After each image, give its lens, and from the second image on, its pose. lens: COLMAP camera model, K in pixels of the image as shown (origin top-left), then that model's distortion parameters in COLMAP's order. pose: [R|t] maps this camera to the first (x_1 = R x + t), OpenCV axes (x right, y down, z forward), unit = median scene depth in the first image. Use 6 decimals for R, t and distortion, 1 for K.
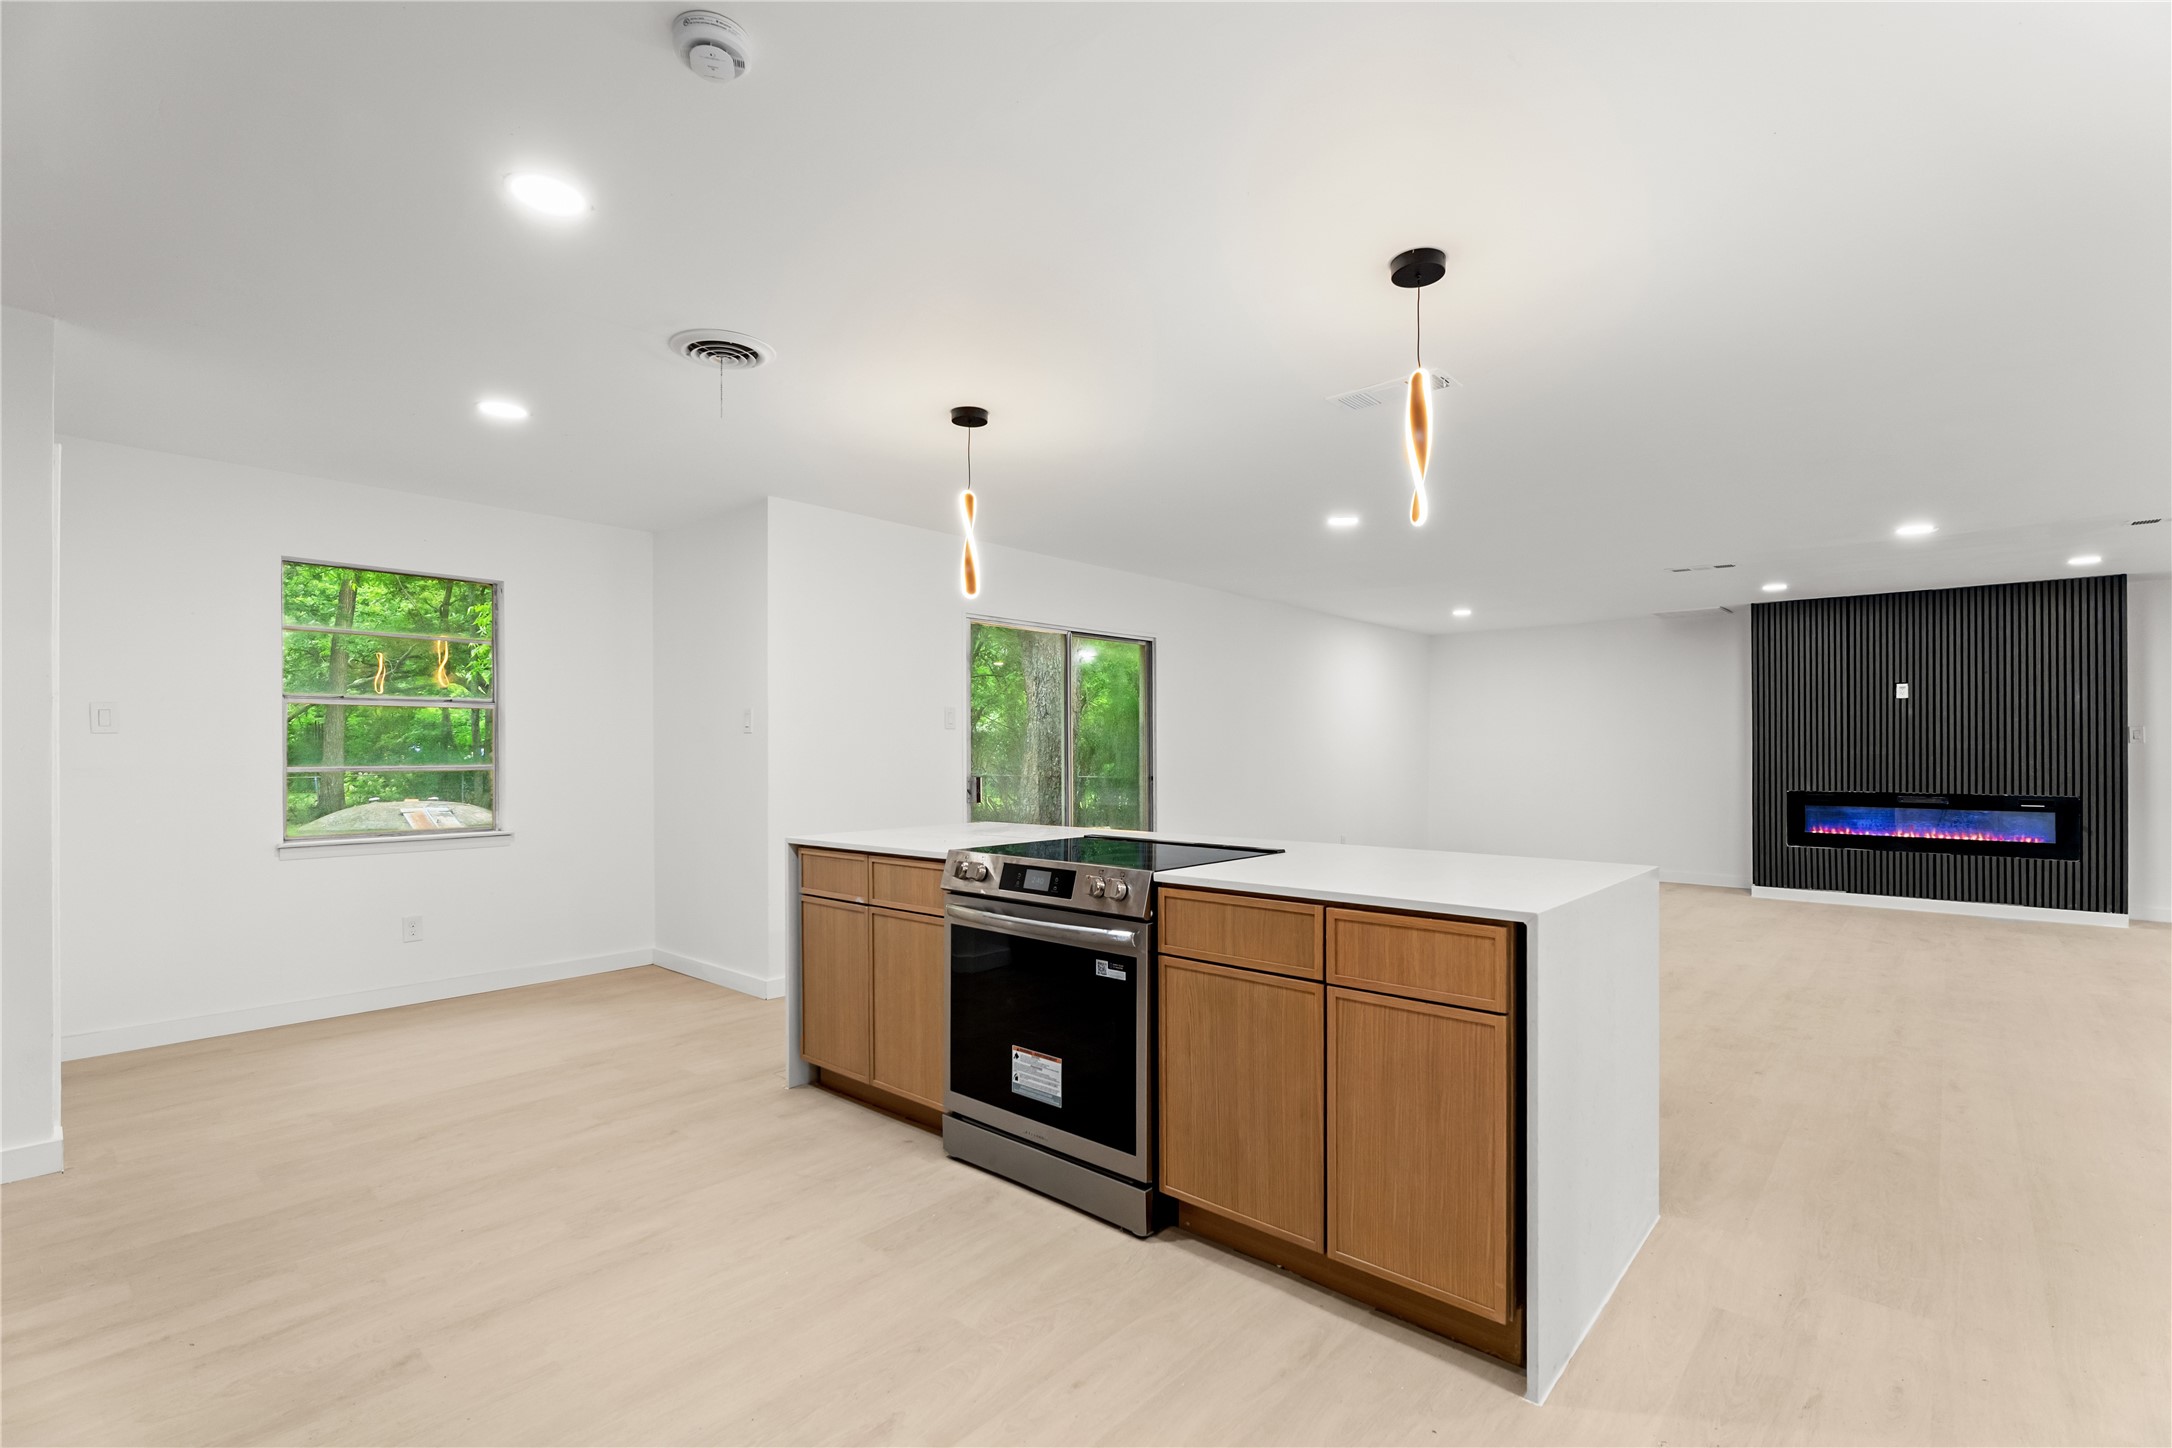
lens RADIAL K [[986.3, 0, 1098.1], [0, 986.3, 733.7], [0, 0, 1]] dist [-0.003825, 0.000010]
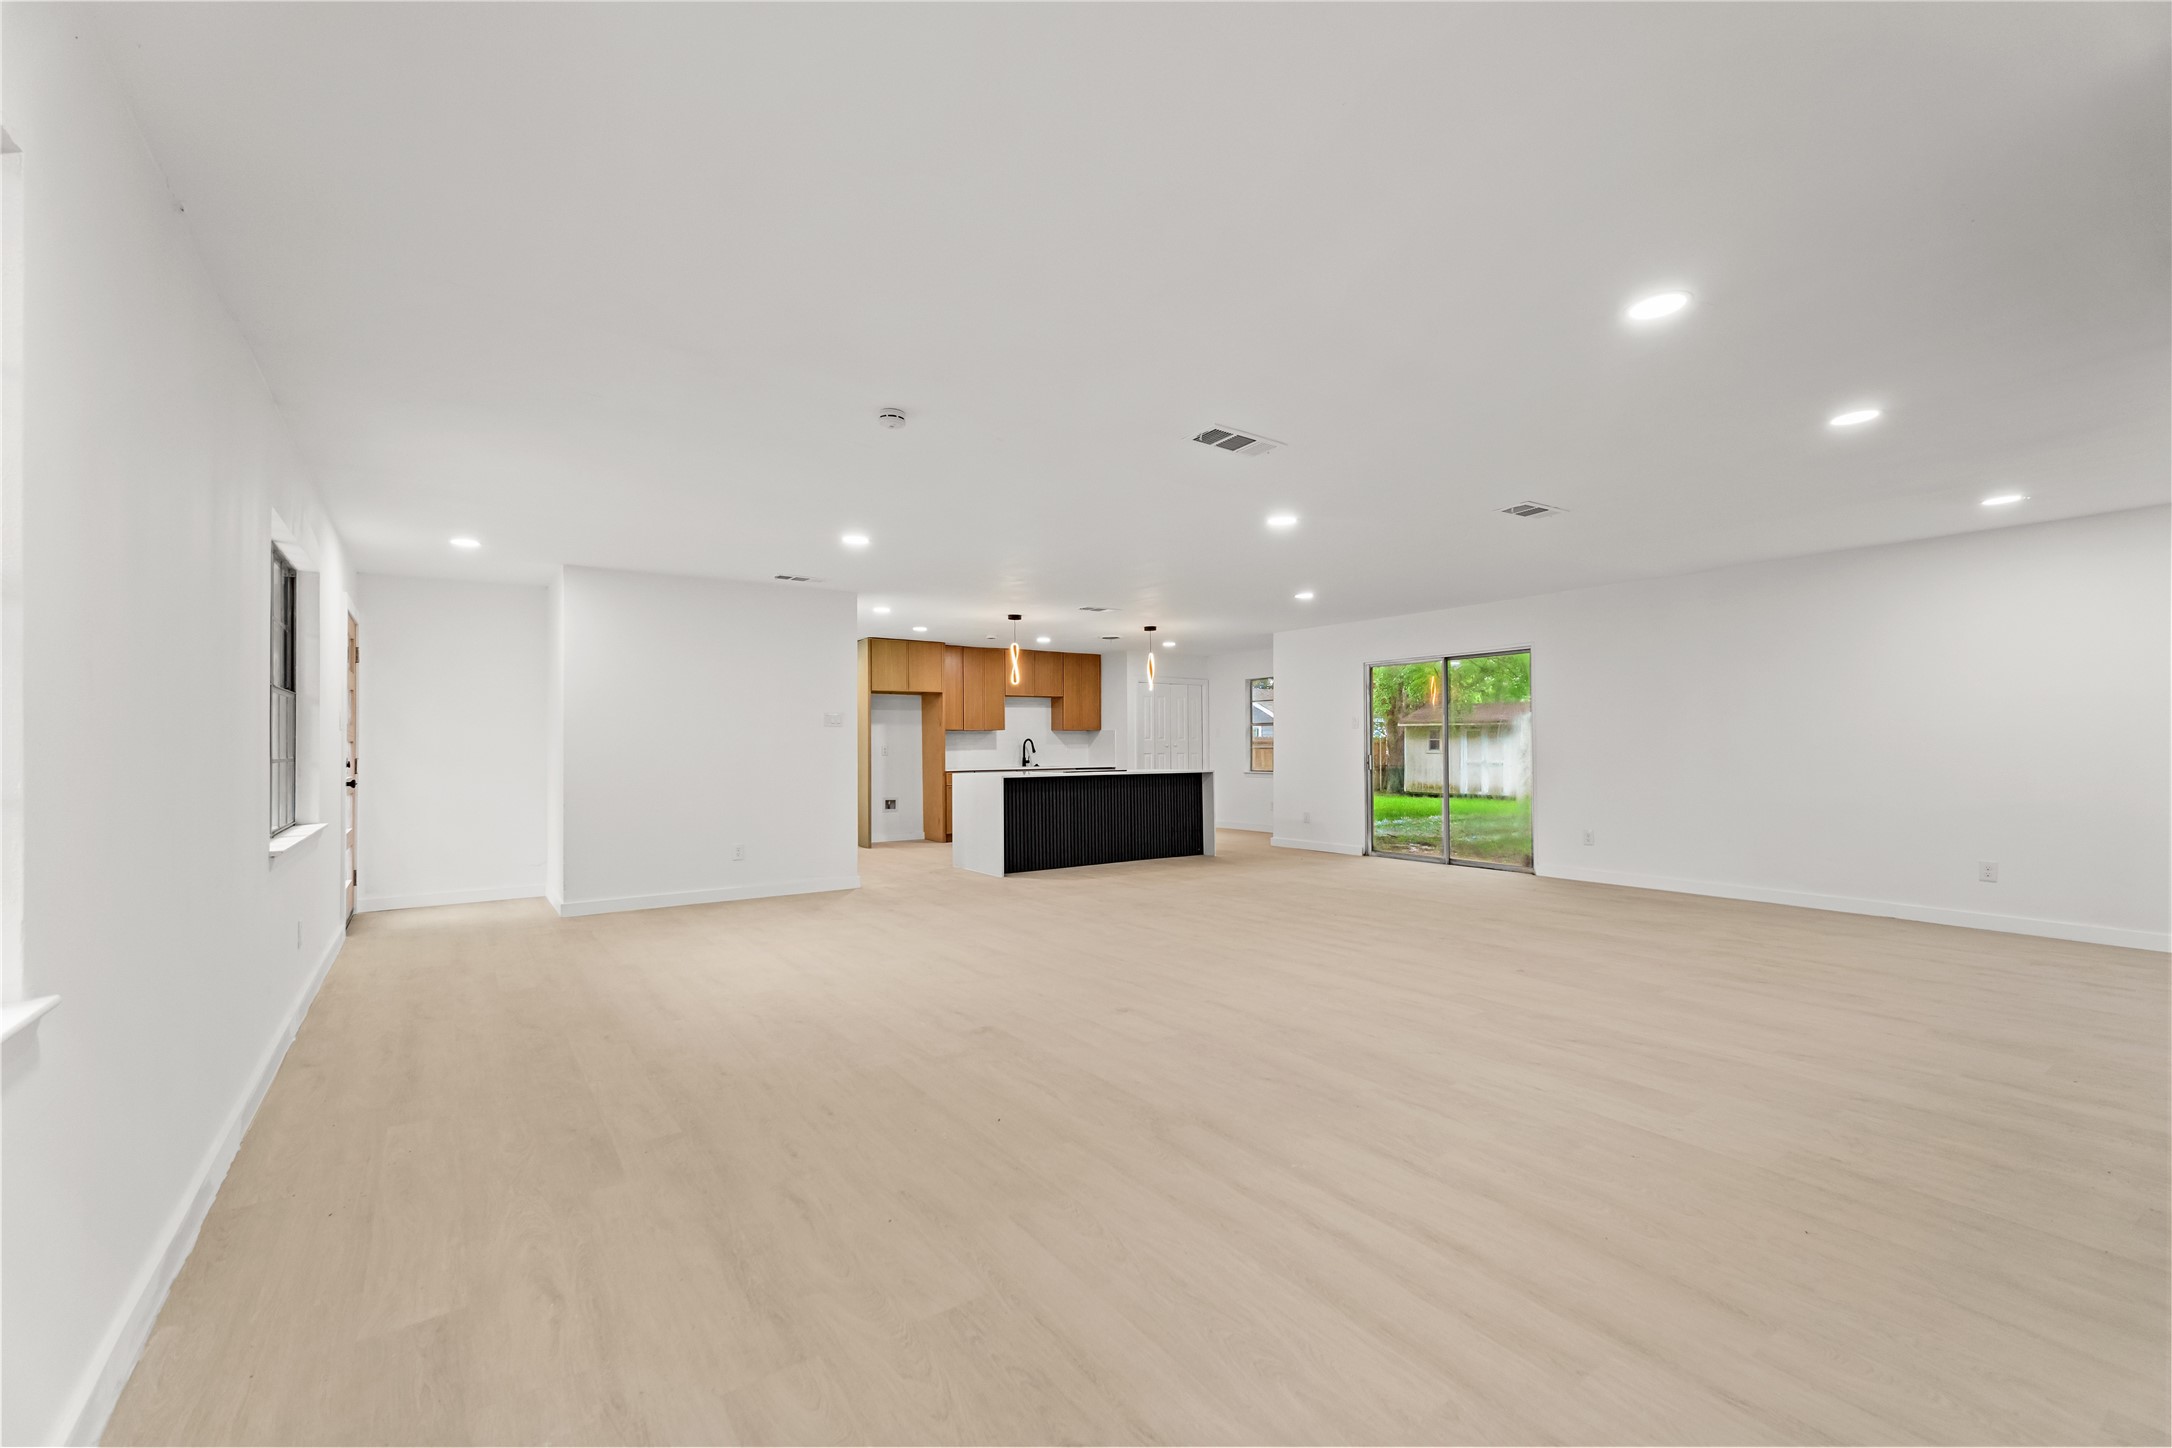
lens RADIAL K [[919.7, 0, 1077.8], [0, 919.7, 736.3], [0, 0, 1]] dist [0.007494, 0.000194]
pose [[-0.247044, -0.009626, -0.968956, 1.254860], [0.024339, 0.999574, -0.016136, 0.019559], [0.968698, -0.027569, -0.246705, 0.717386]]
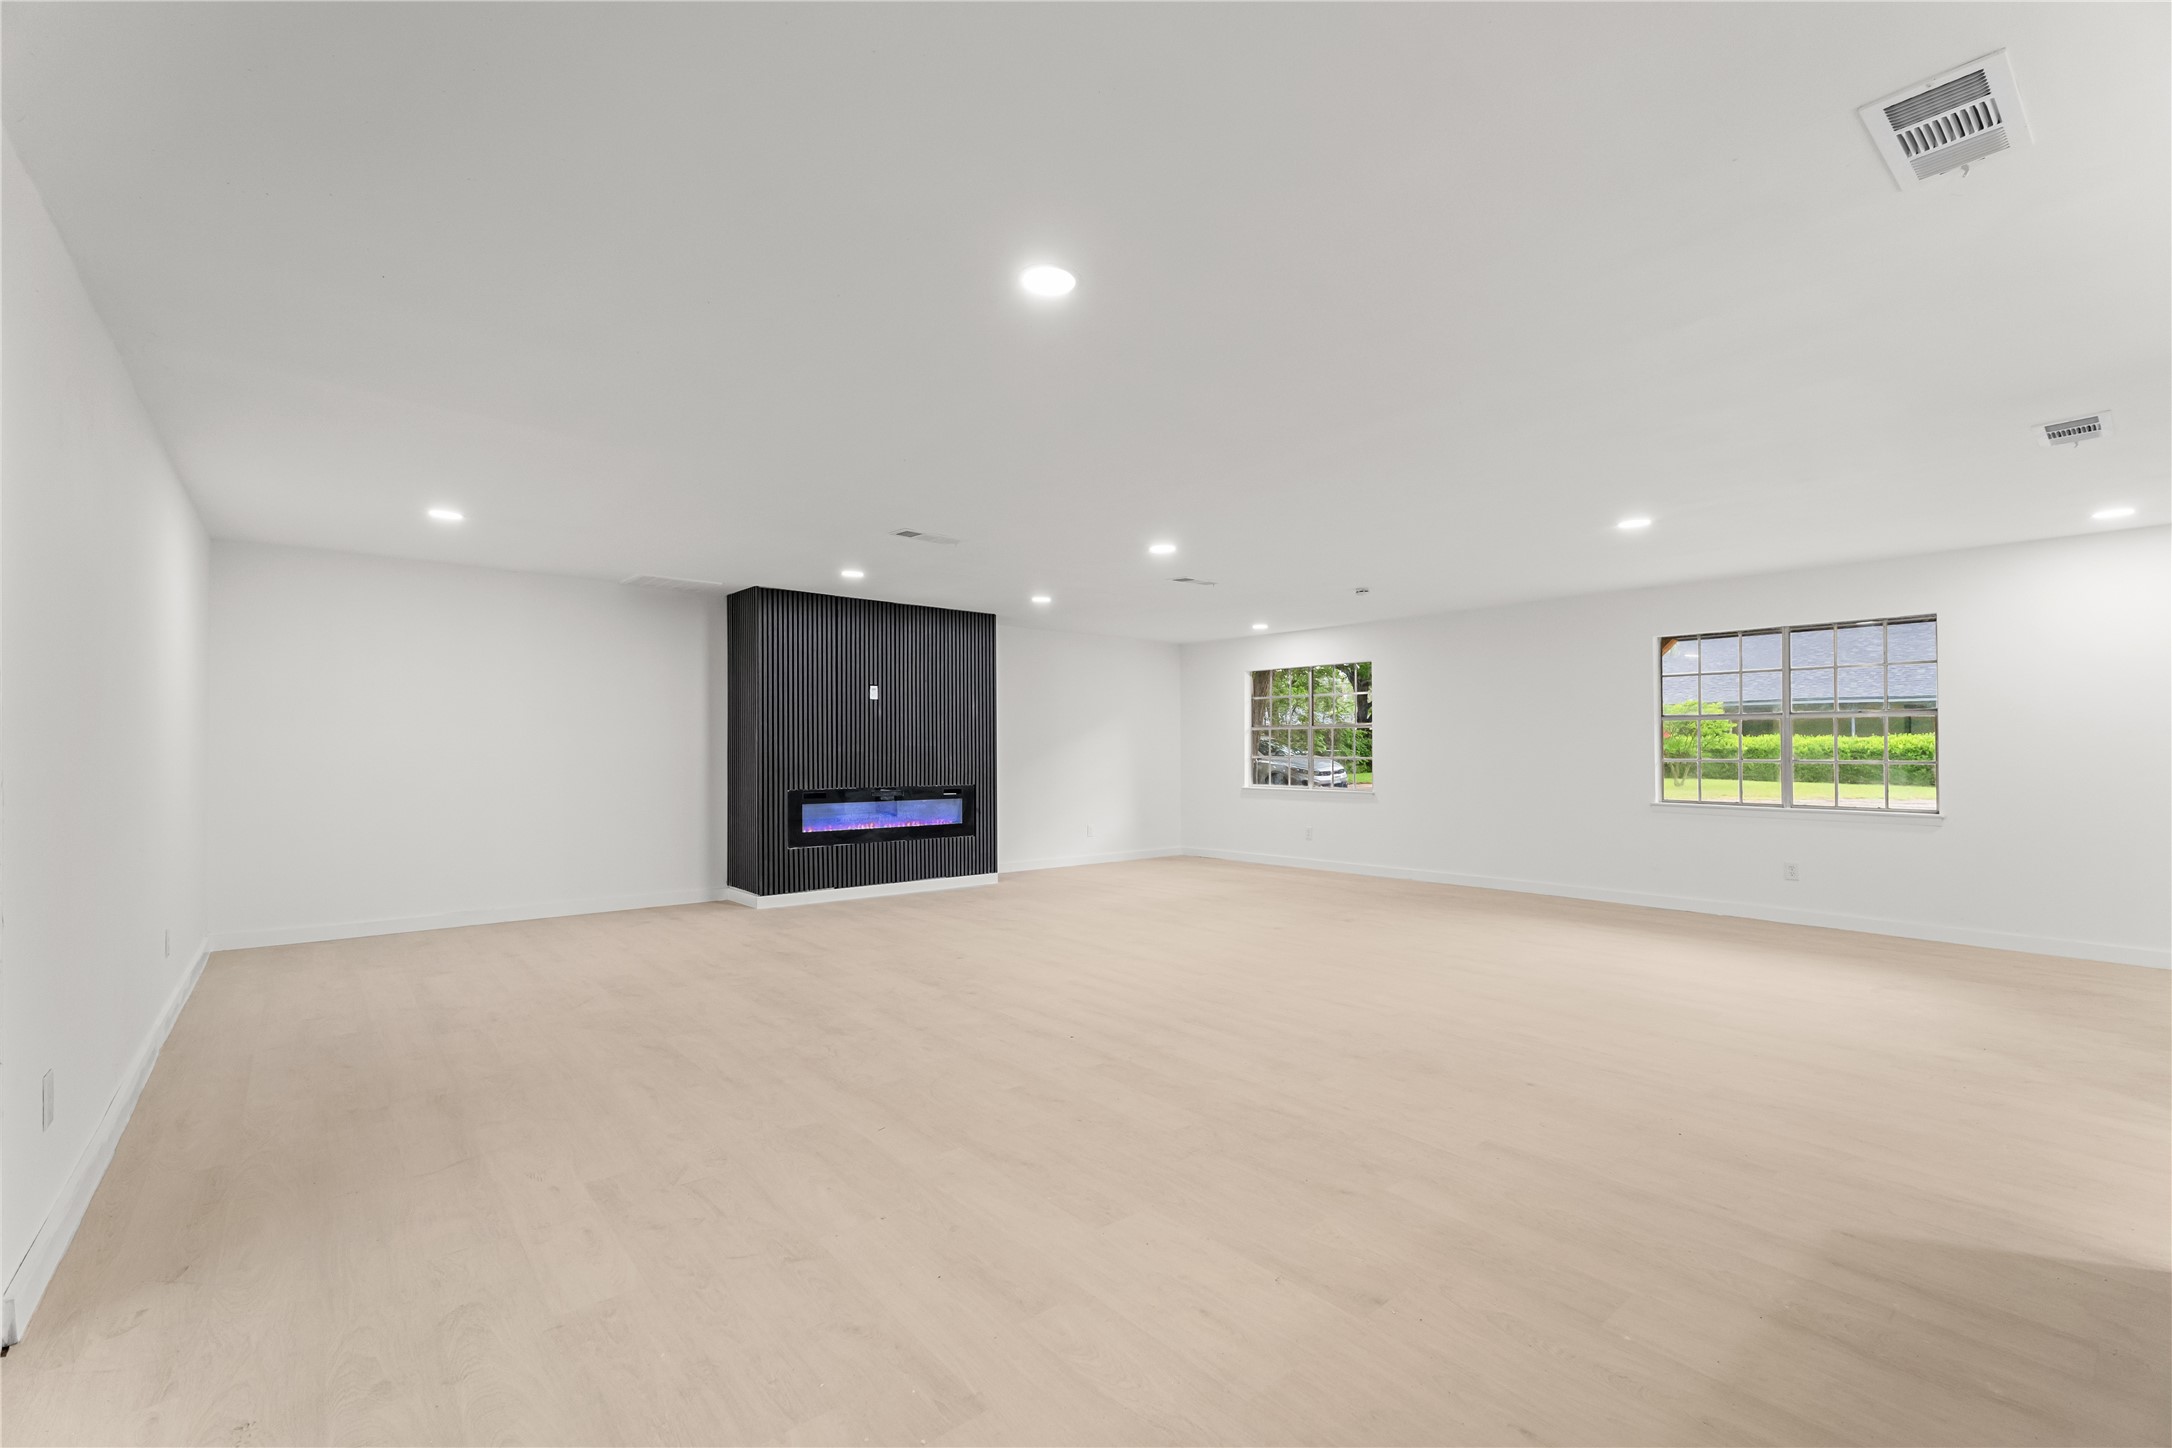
lens RADIAL K [[919.7, 0, 1077.8], [0, 919.7, 736.3], [0, 0, 1]] dist [0.007494, 0.000194]
pose [[0.158188, 0.014696, 0.987300, -0.143736], [-0.017652, 0.999772, -0.012053, 0.013014], [-0.987251, -0.015521, 0.158411, 0.651300]]
